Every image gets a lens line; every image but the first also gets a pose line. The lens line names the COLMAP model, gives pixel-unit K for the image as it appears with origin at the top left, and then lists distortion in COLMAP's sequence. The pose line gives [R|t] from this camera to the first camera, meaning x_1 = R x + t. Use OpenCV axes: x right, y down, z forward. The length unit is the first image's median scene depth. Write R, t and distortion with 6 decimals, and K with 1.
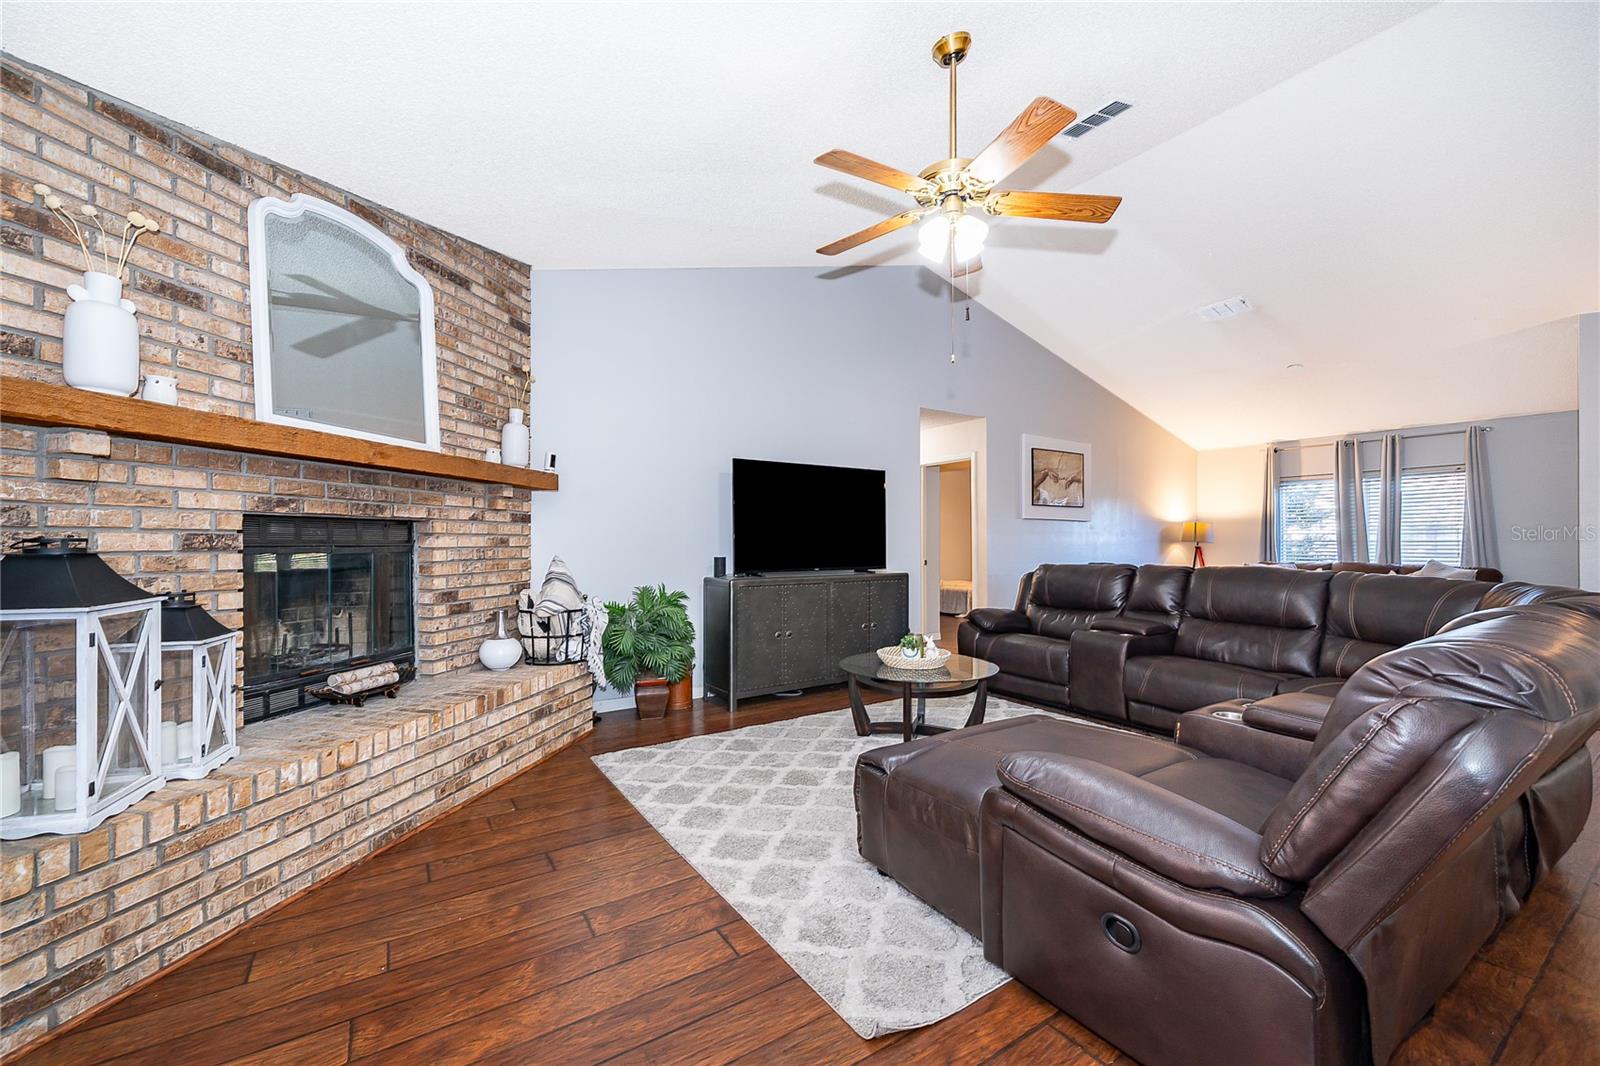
lens RADIAL K [[646.4, 0, 811.2], [0, 646.4, 540.9], [0, 0, 1]] dist [-0.002478, 0.001940]
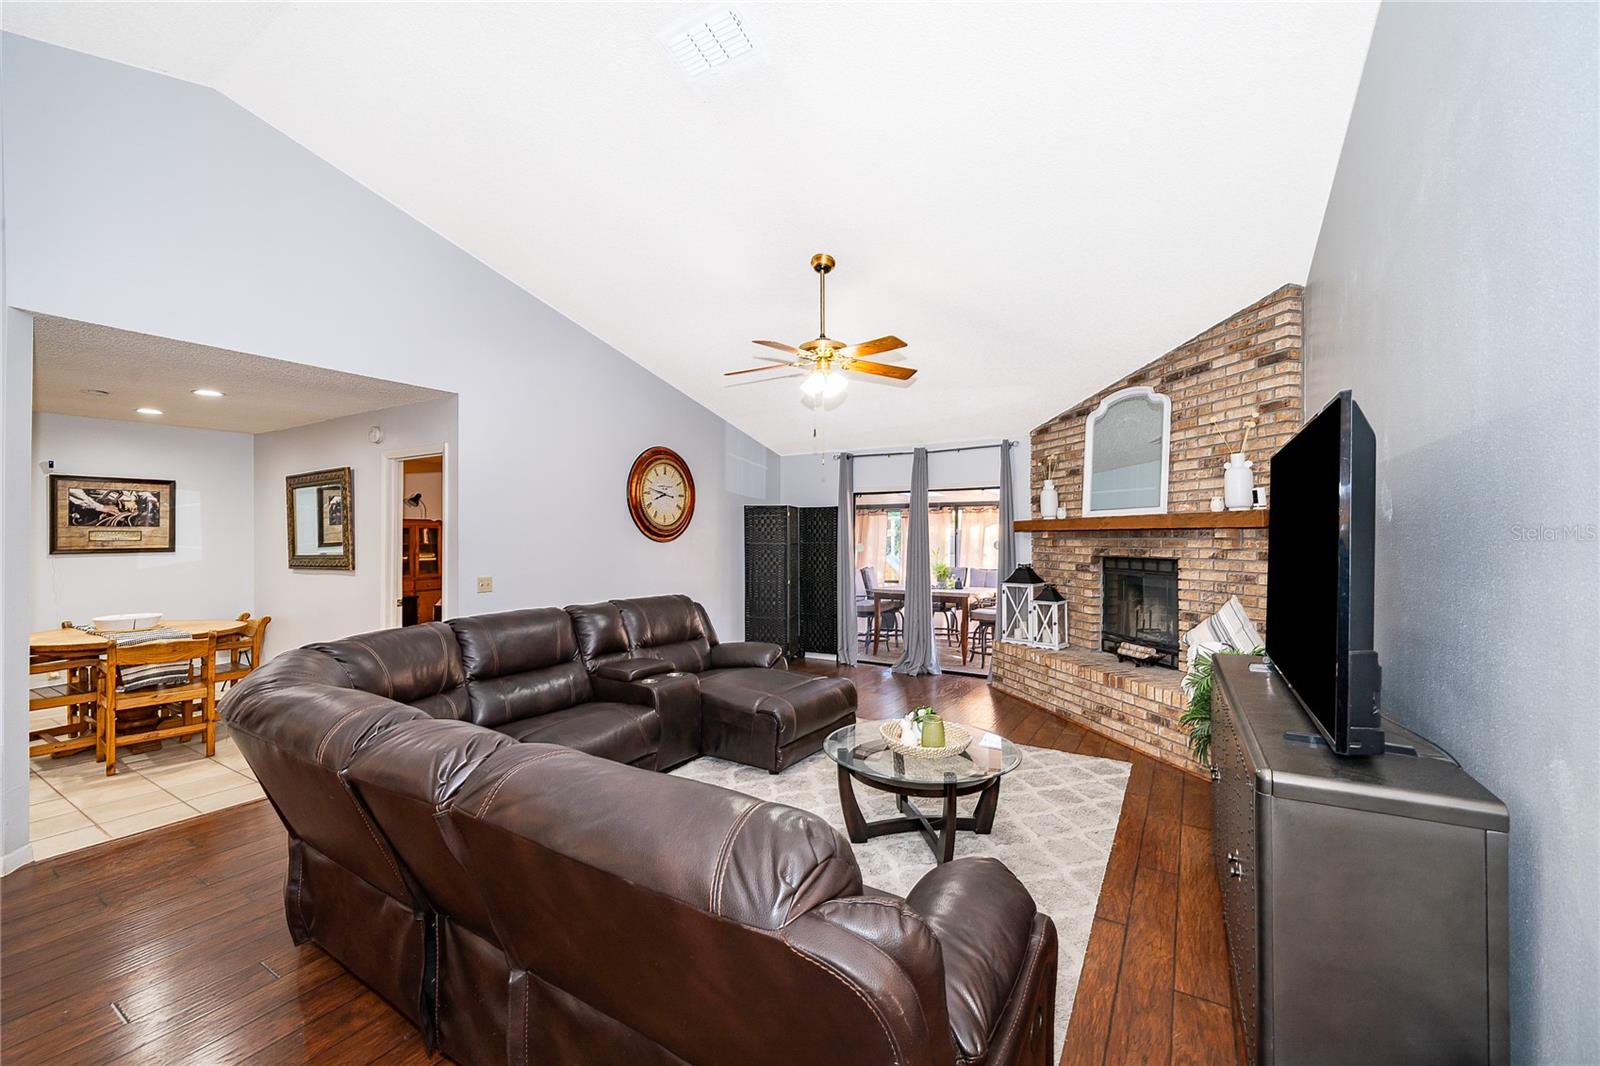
lens RADIAL K [[646.4, 0, 801.2], [0, 646.4, 539.9], [0, 0, 1]] dist [-0.002478, 0.001940]
pose [[-0.915085, 0.008755, -0.403166, 0.348073], [0.007921, 0.999962, 0.003735, -0.041053], [0.403183, 0.000224, -0.915119, 0.941271]]
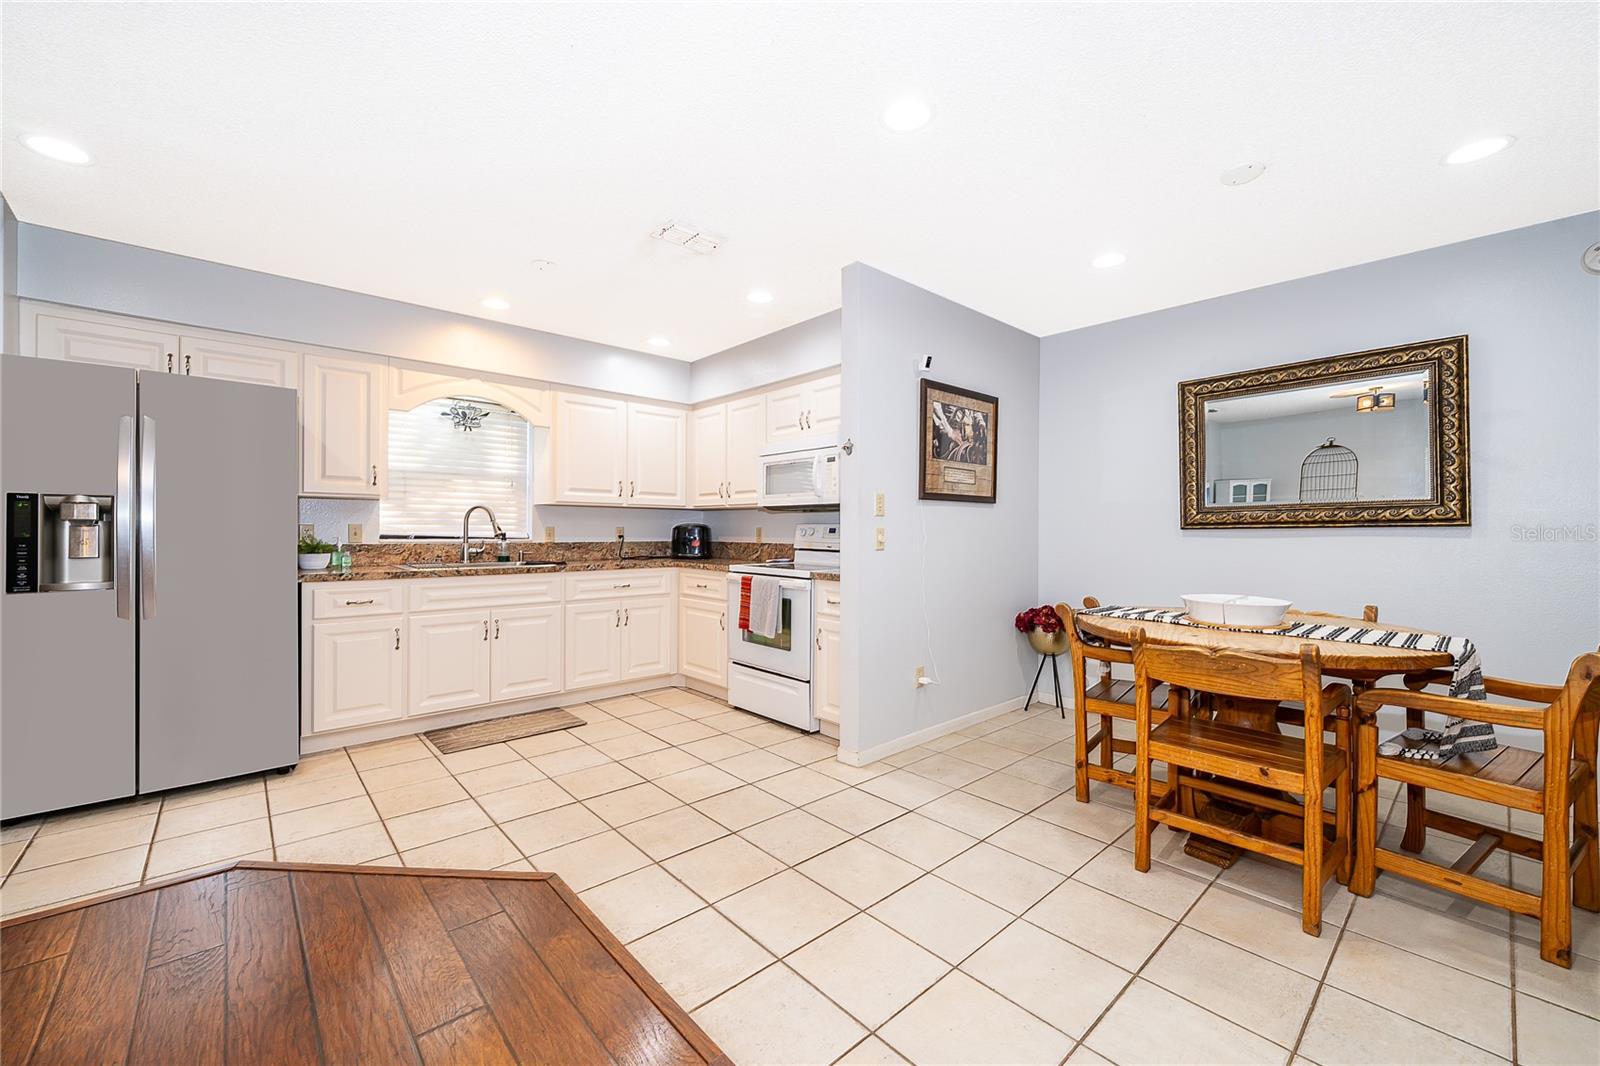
lens RADIAL K [[646.4, 0, 798.8], [0, 646.4, 527.5], [0, 0, 1]] dist [-0.002478, 0.001940]
pose [[-0.992706, -0.000653, -0.120557, 1.002929], [0.000276, 0.999970, -0.007688, -0.002701], [0.120559, -0.007665, -0.992677, 0.378337]]
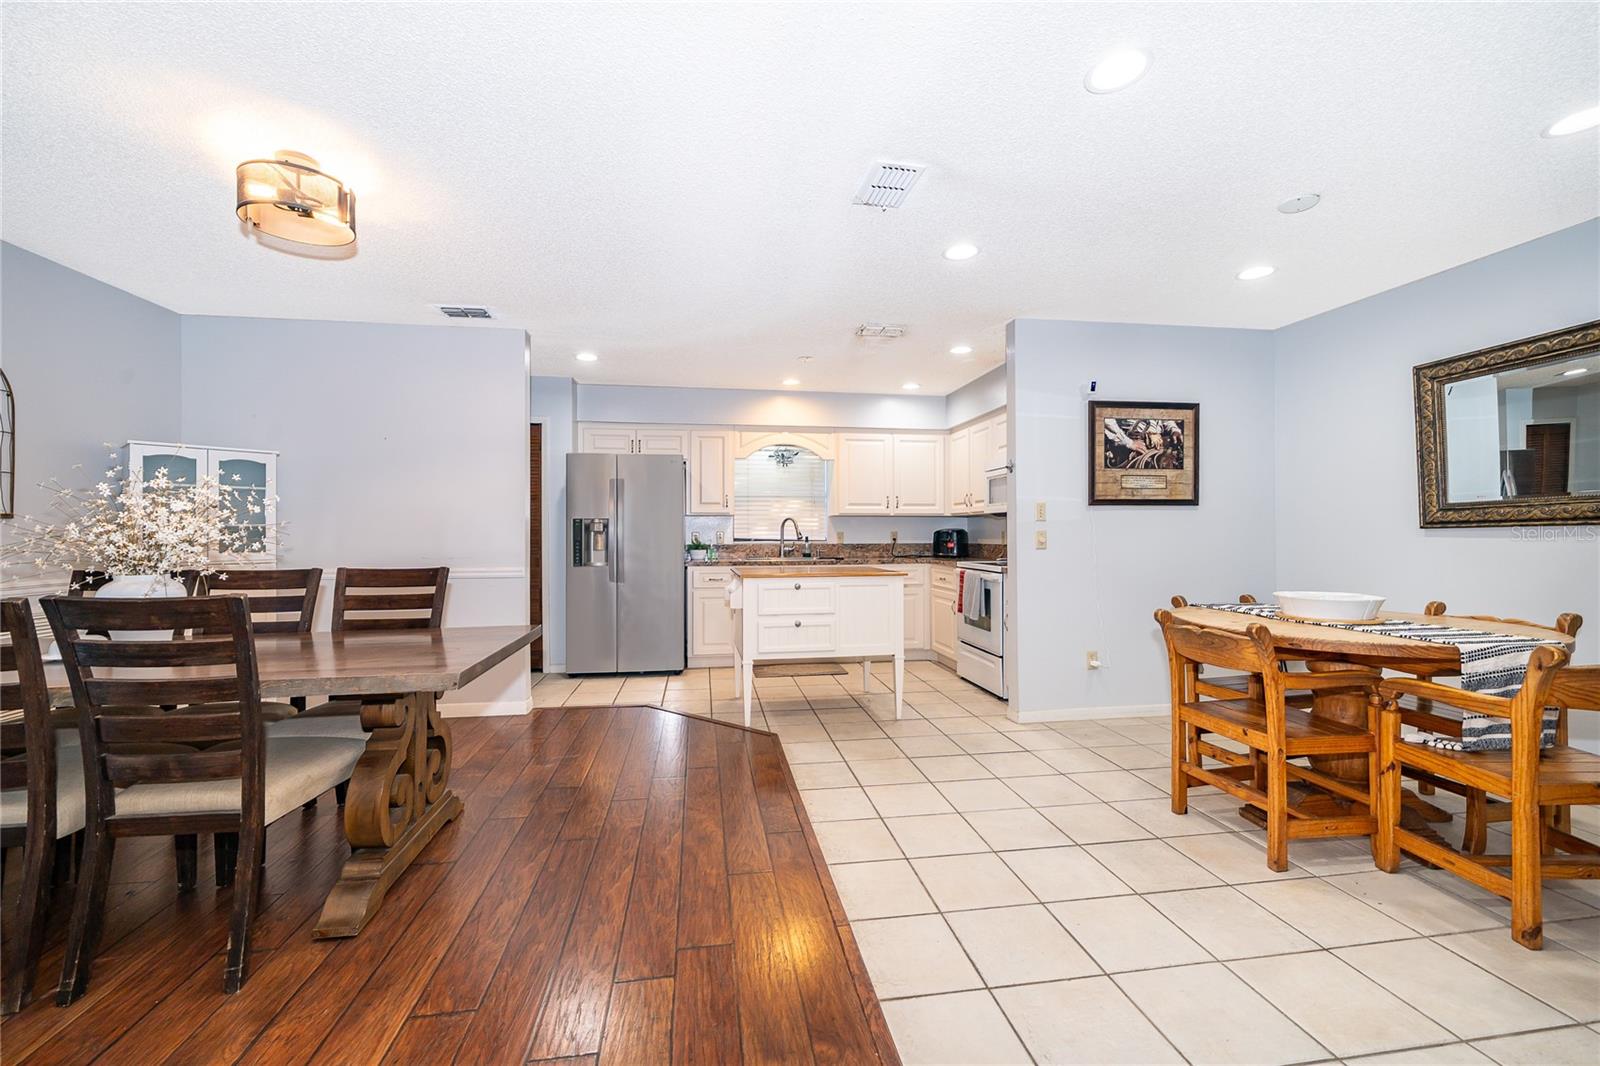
lens RADIAL K [[646.4, 0, 790.3], [0, 646.4, 524.4], [0, 0, 1]] dist [-0.002478, 0.001940]
pose [[-0.892247, 0.014689, 0.451308, 0.827105], [0.005837, 0.999762, -0.021000, -0.000788], [-0.451510, -0.016103, -0.892121, 0.528729]]
